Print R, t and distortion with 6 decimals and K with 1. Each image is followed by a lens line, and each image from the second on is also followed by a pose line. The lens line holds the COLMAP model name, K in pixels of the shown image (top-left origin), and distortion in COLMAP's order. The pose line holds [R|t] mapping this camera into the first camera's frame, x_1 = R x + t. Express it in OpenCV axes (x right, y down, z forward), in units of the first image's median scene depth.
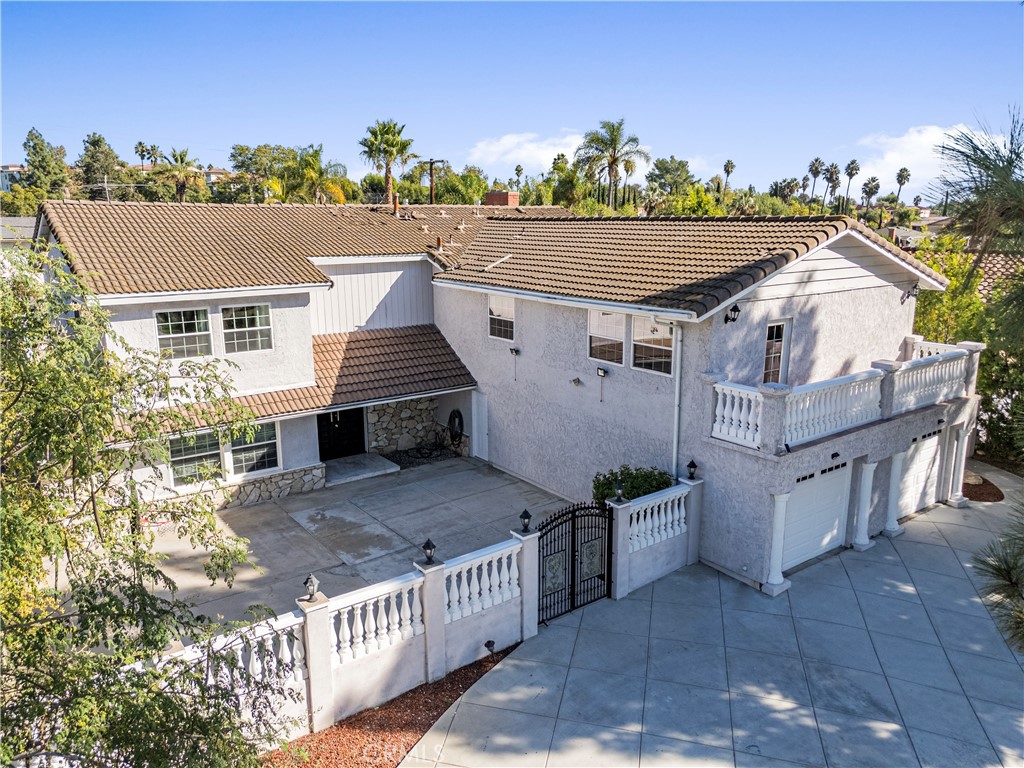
lens RADIAL K [[755.0, 0, 512.0], [0, 755.0, 384.0], [0, 0, 1]] dist [0.030339, -0.004779]
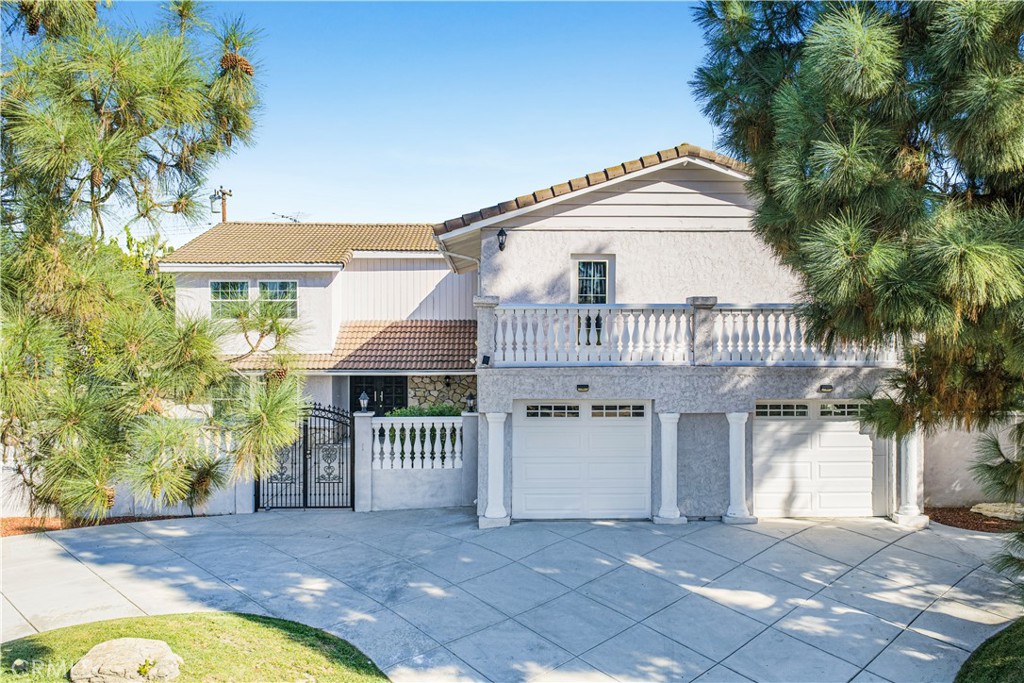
lens RADIAL K [[835.5, 0, 512.0], [0, 835.5, 341.5], [0, 0, 1]] dist [0.002292, 0.000812]
pose [[0.821511, 0.007414, -0.570145, 0.832287], [-0.127384, 0.977030, -0.170840, 0.199208], [0.555782, 0.212975, 0.803585, 0.149692]]
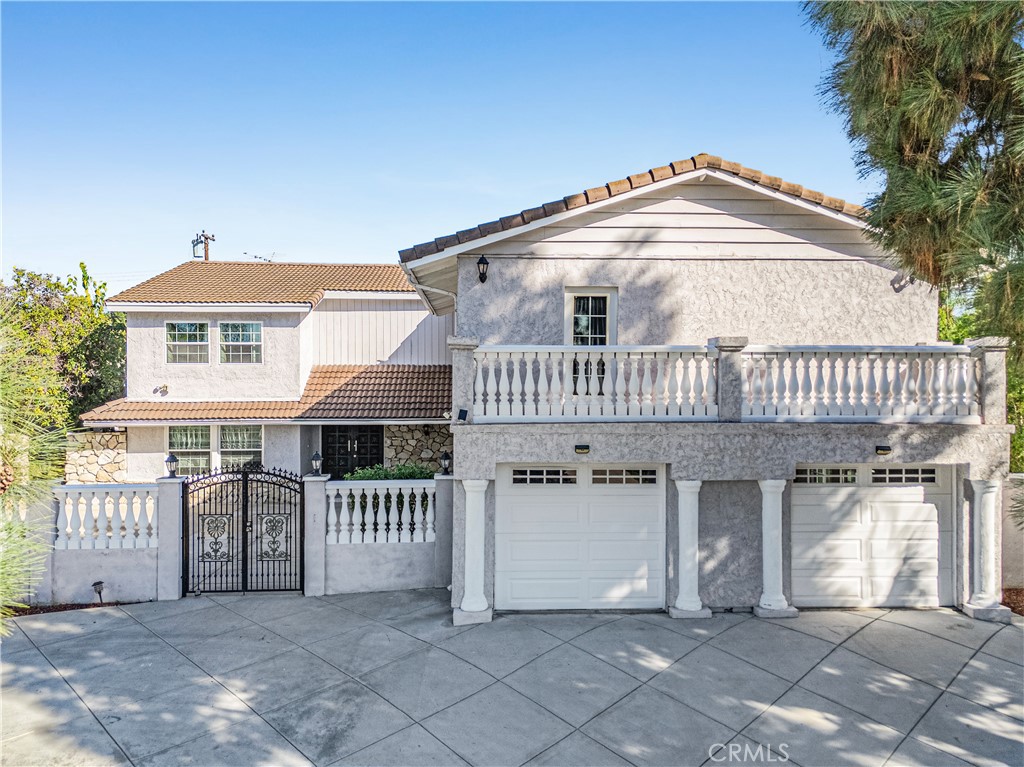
lens RADIAL K [[755.0, 0, 512.0], [0, 755.0, 383.5], [0, 0, 1]] dist [0.030339, -0.004779]
pose [[0.834914, 0.007701, -0.550327, 0.694968], [-0.124620, 0.976578, -0.175399, 0.152567], [0.536086, 0.215025, 0.816318, 0.340422]]
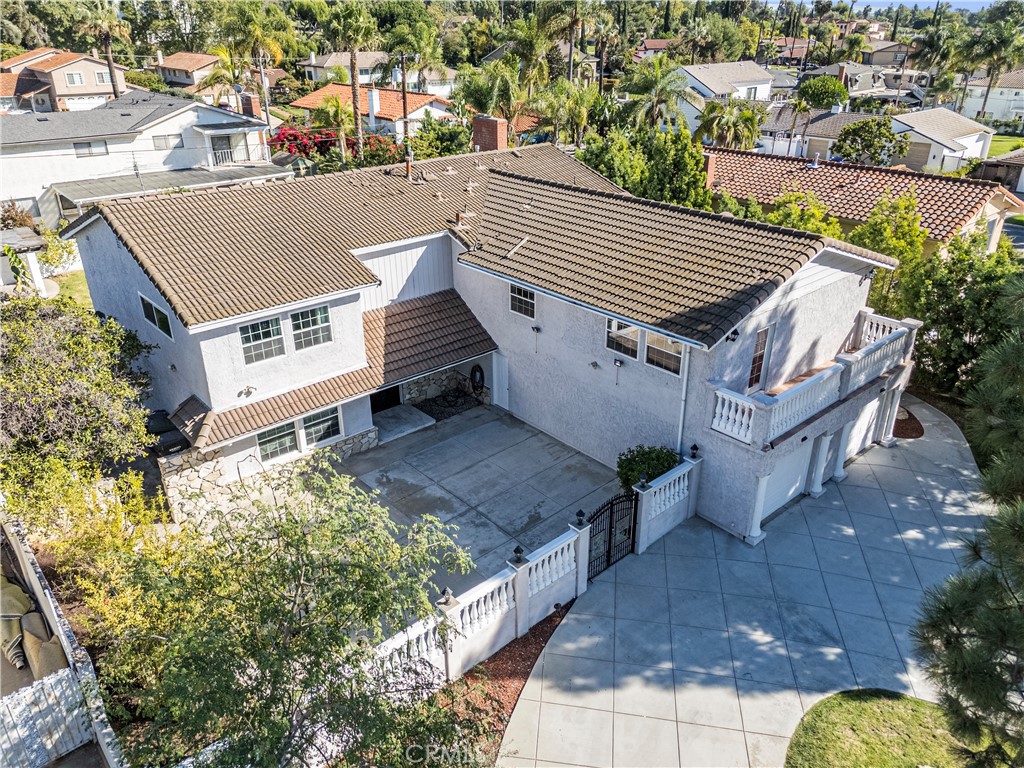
lens RADIAL K [[748.9, 0, 508.8], [0, 748.9, 386.8], [0, 0, 1]] dist [0.026171, -0.003109]
pose [[0.996963, -0.038073, 0.067936, -0.147180], [0.021658, 0.973482, 0.227736, -0.270052], [-0.074805, -0.225573, 0.971350, -0.173746]]
